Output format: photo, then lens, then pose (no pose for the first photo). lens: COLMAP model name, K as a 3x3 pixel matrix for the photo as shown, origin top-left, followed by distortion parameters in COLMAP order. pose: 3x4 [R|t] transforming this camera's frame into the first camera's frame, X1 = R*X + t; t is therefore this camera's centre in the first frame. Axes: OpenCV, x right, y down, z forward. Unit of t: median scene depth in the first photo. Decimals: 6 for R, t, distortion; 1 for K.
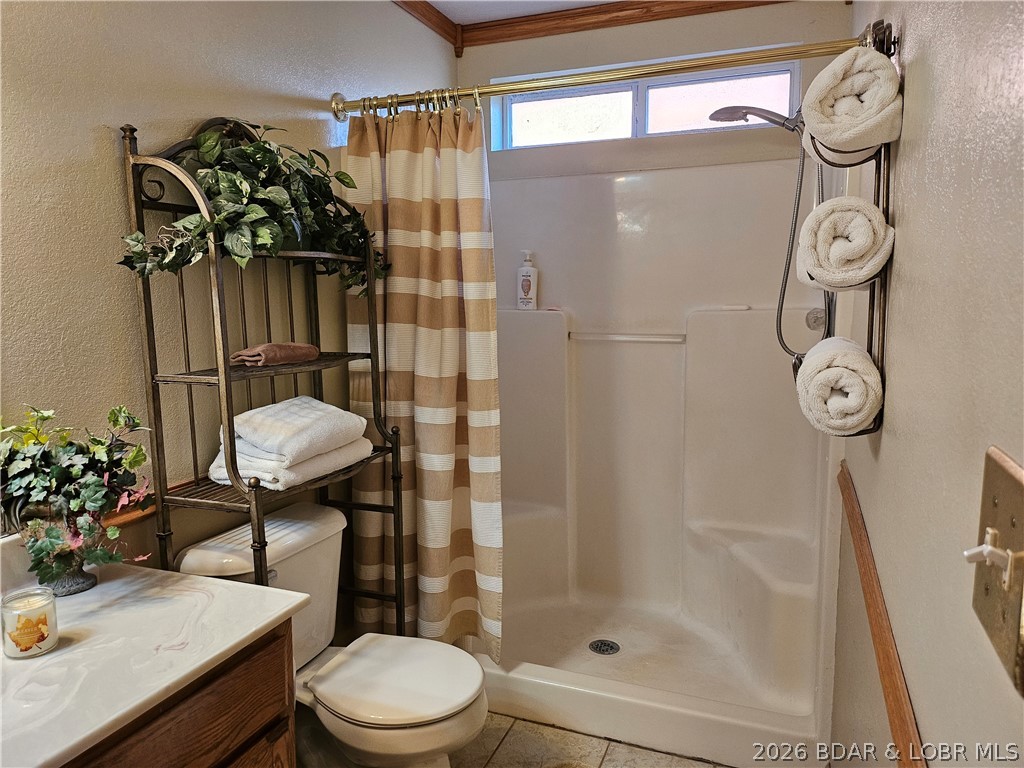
lens RADIAL K [[721.7, 0, 516.8], [0, 721.7, 377.2], [0, 0, 1]] dist [0.066084, -0.069672]
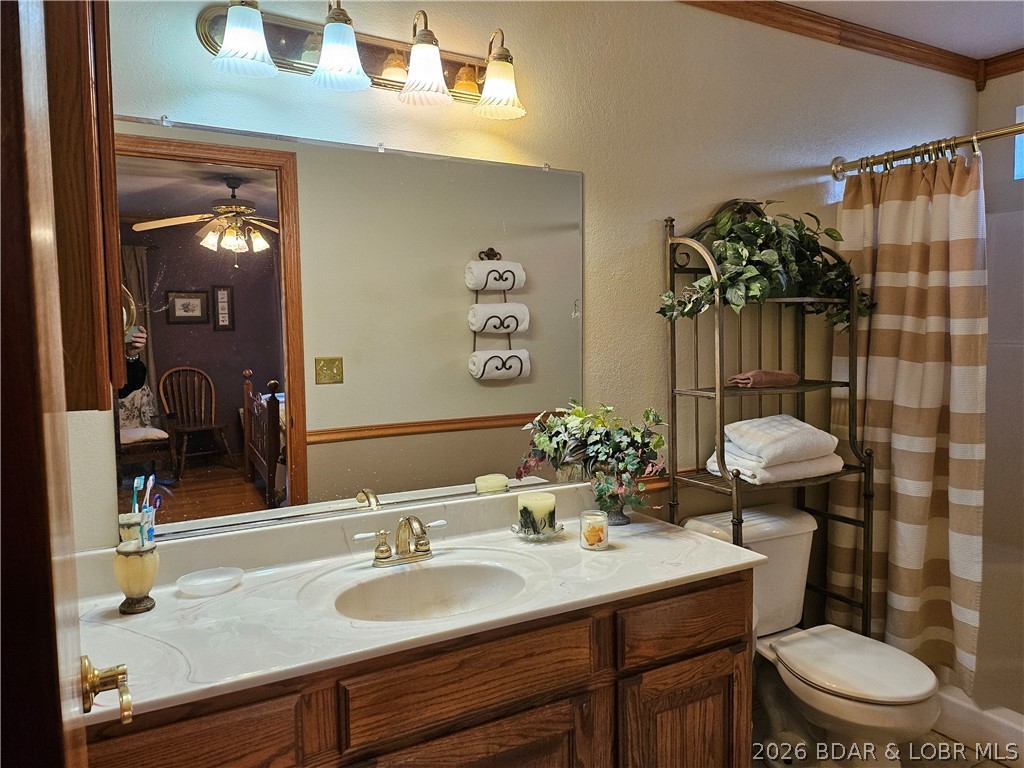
lens RADIAL K [[721.7, 0, 505.9], [0, 721.7, 383.7], [0, 0, 1]] dist [0.066084, -0.069672]
pose [[0.763931, 0.047091, -0.643578, 0.134746], [-0.068733, 0.997598, -0.008591, 0.017381], [0.641627, 0.050798, 0.765332, -0.241690]]
